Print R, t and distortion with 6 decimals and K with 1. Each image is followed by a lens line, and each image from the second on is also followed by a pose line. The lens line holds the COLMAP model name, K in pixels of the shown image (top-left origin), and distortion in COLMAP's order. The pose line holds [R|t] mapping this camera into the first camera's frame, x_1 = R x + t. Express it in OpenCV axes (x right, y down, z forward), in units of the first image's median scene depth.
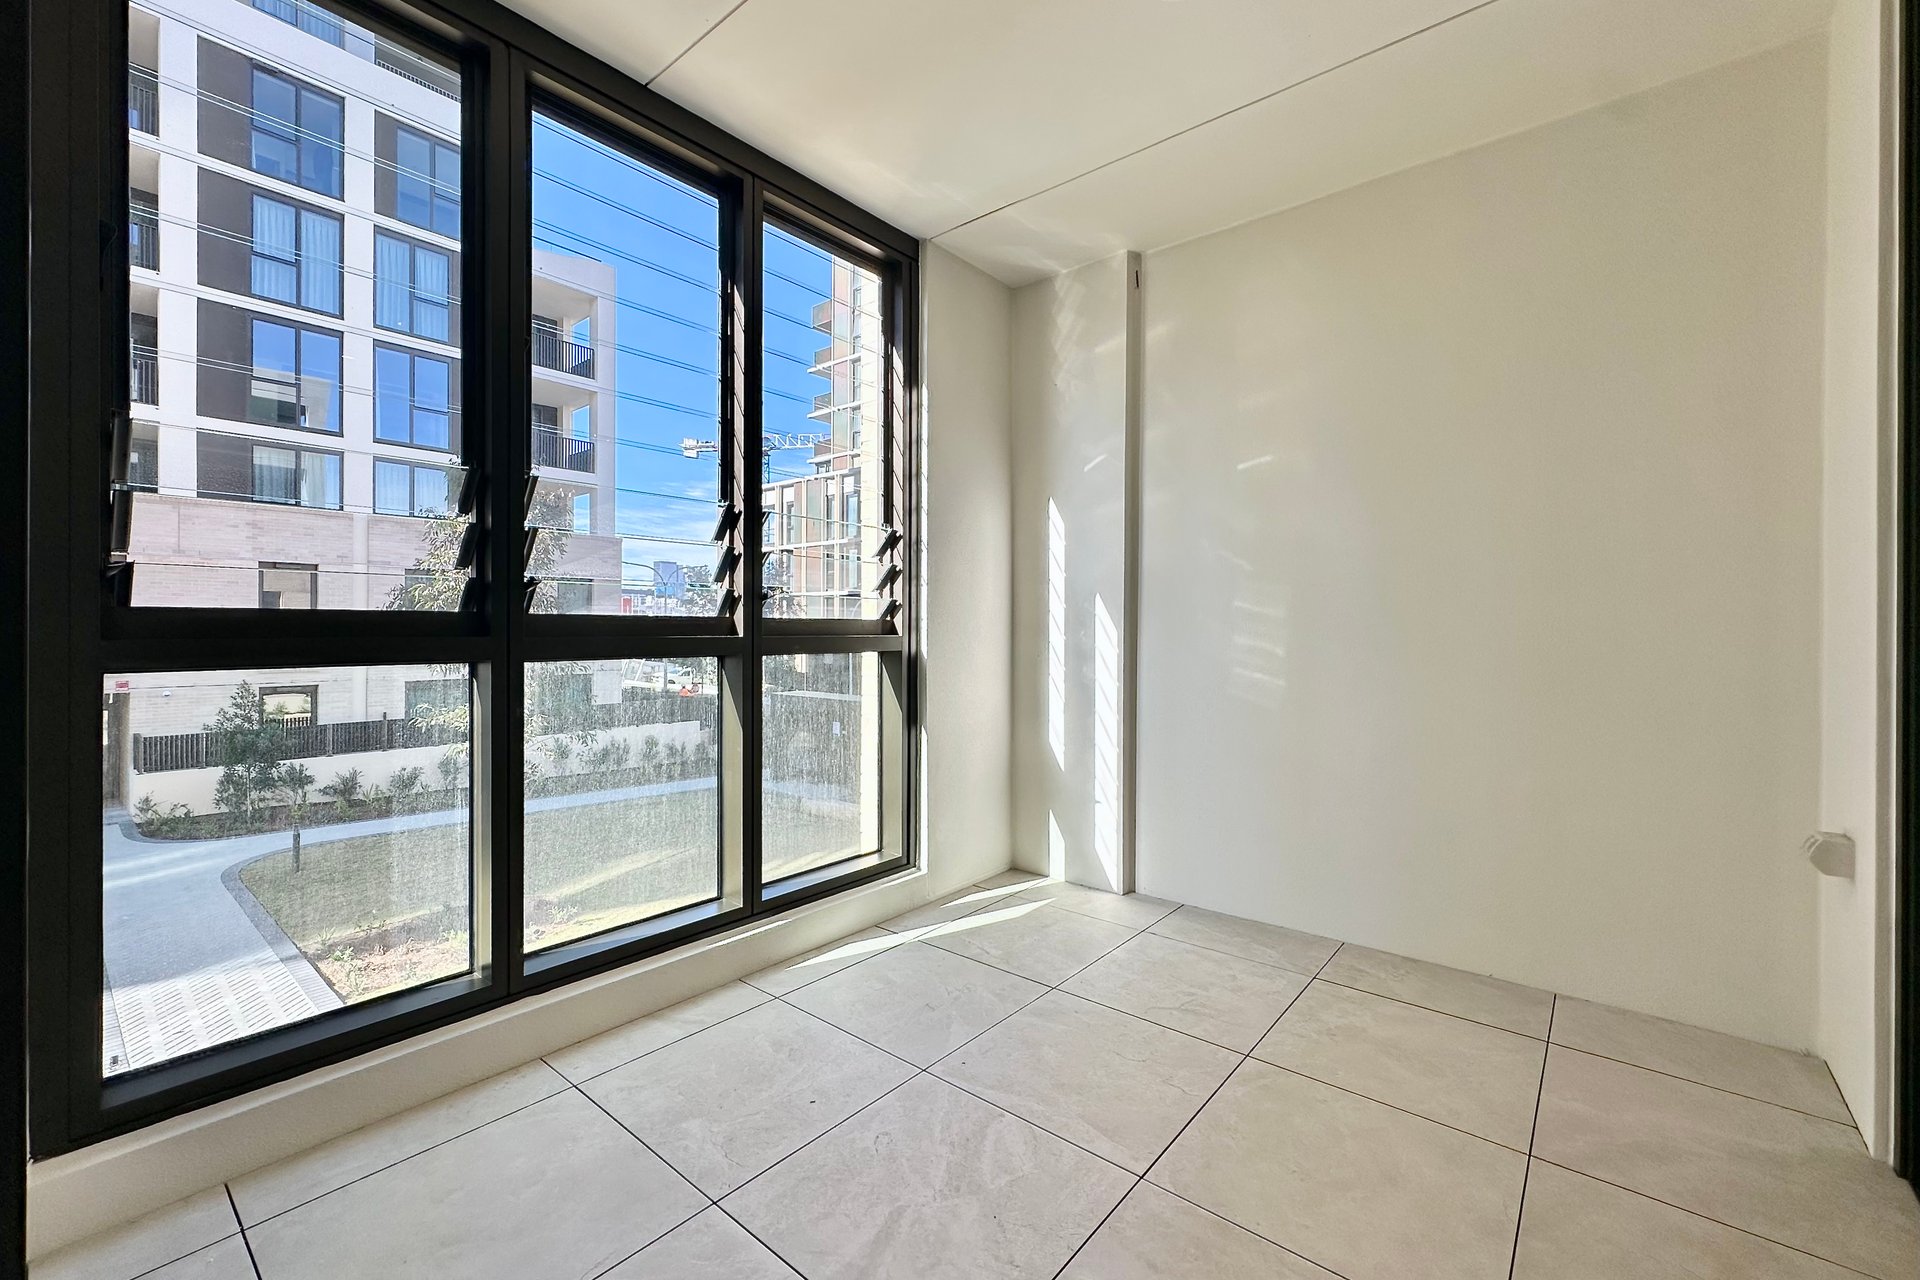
lens RADIAL K [[781.3, 0, 976.0], [0, 781.3, 636.1], [0, 0, 1]] dist [-0.002314, -0.001042]
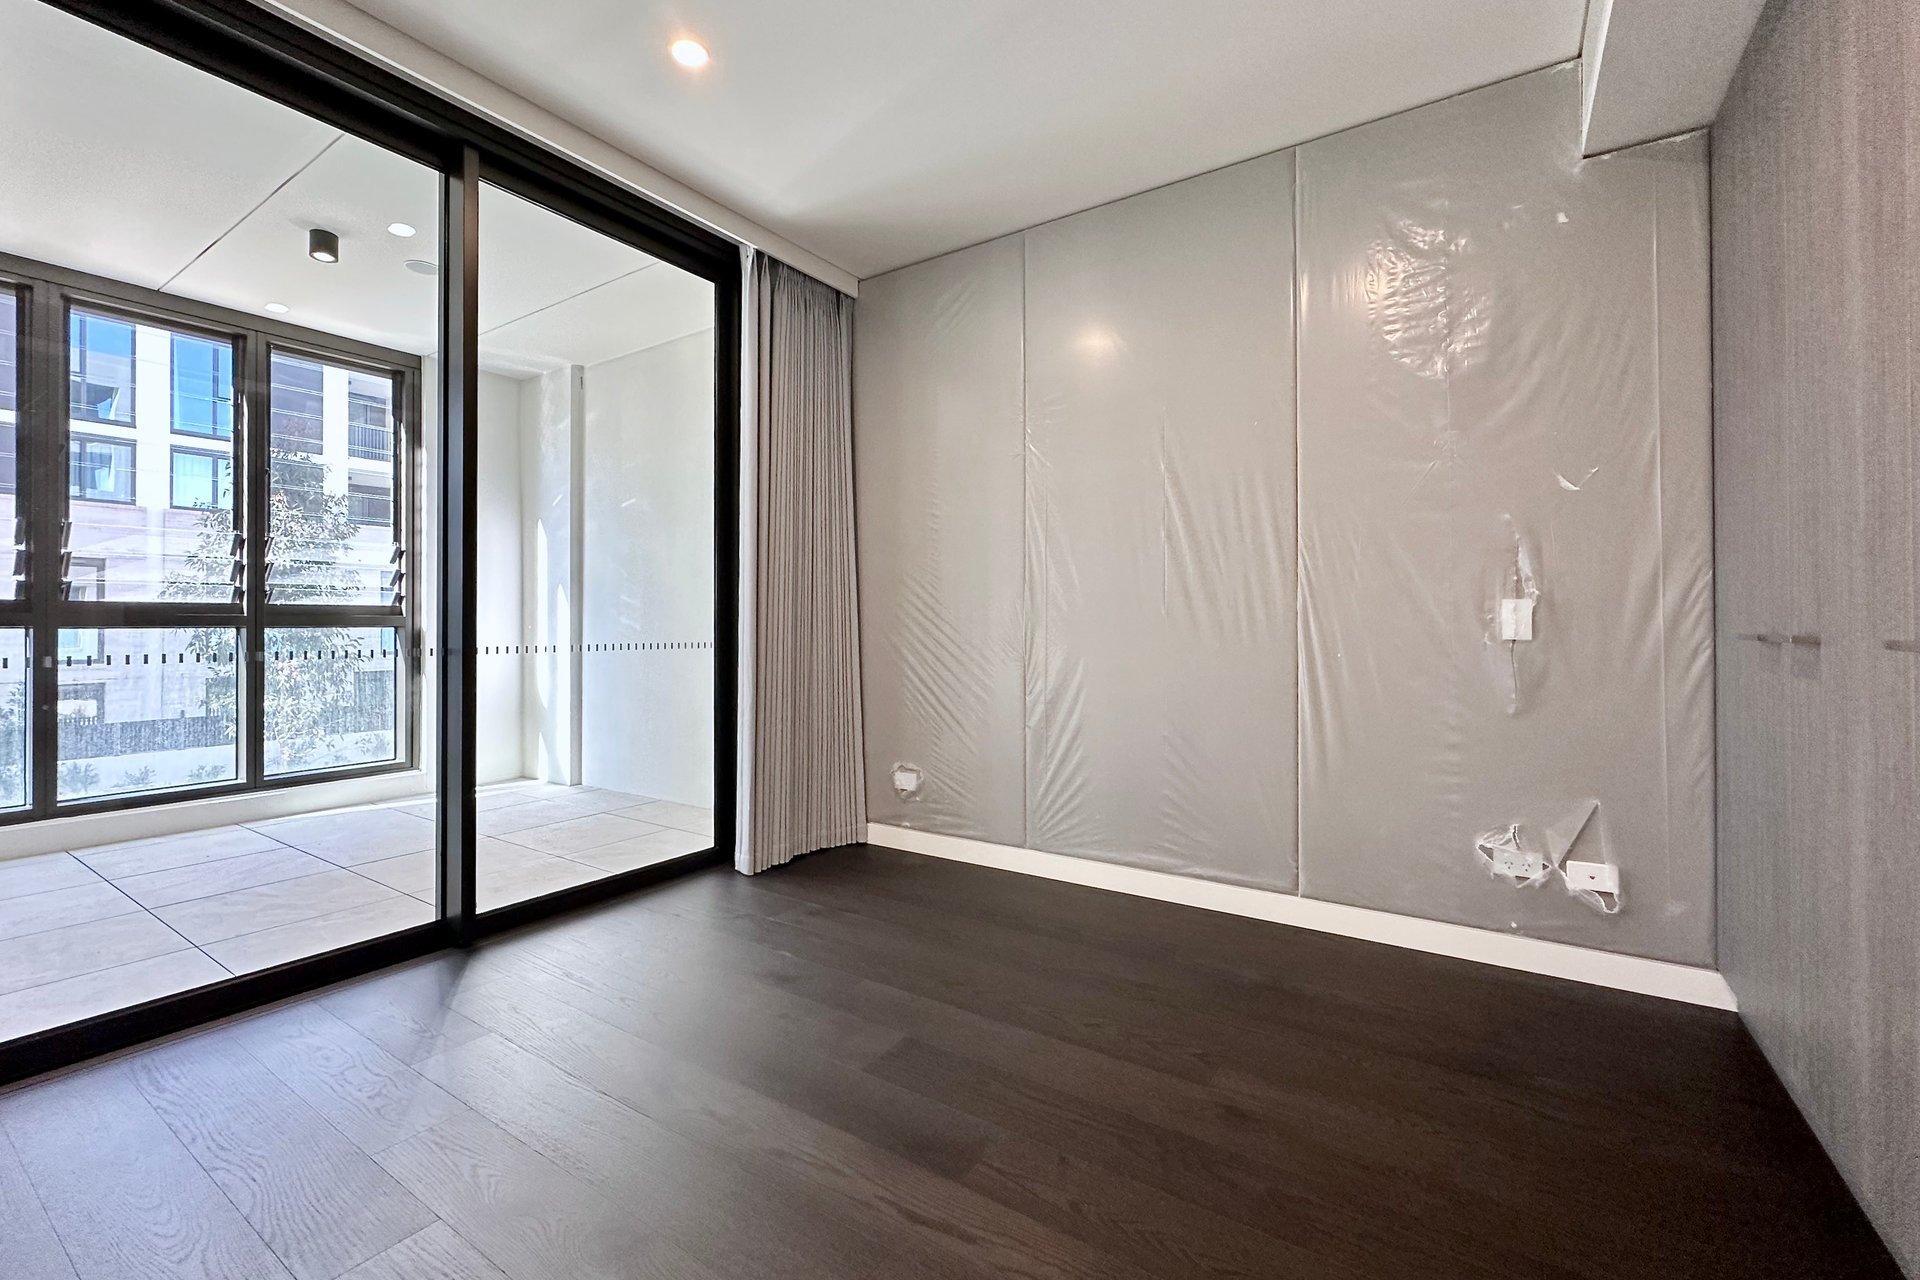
lens RADIAL K [[781.3, 0, 949.5], [0, 781.3, 628.9], [0, 0, 1]] dist [-0.002314, -0.001042]
pose [[0.994270, -0.003735, 0.106835, 0.785603], [0.004138, 0.999985, -0.003553, 0.032838], [-0.106820, 0.003974, 0.994270, -0.612195]]
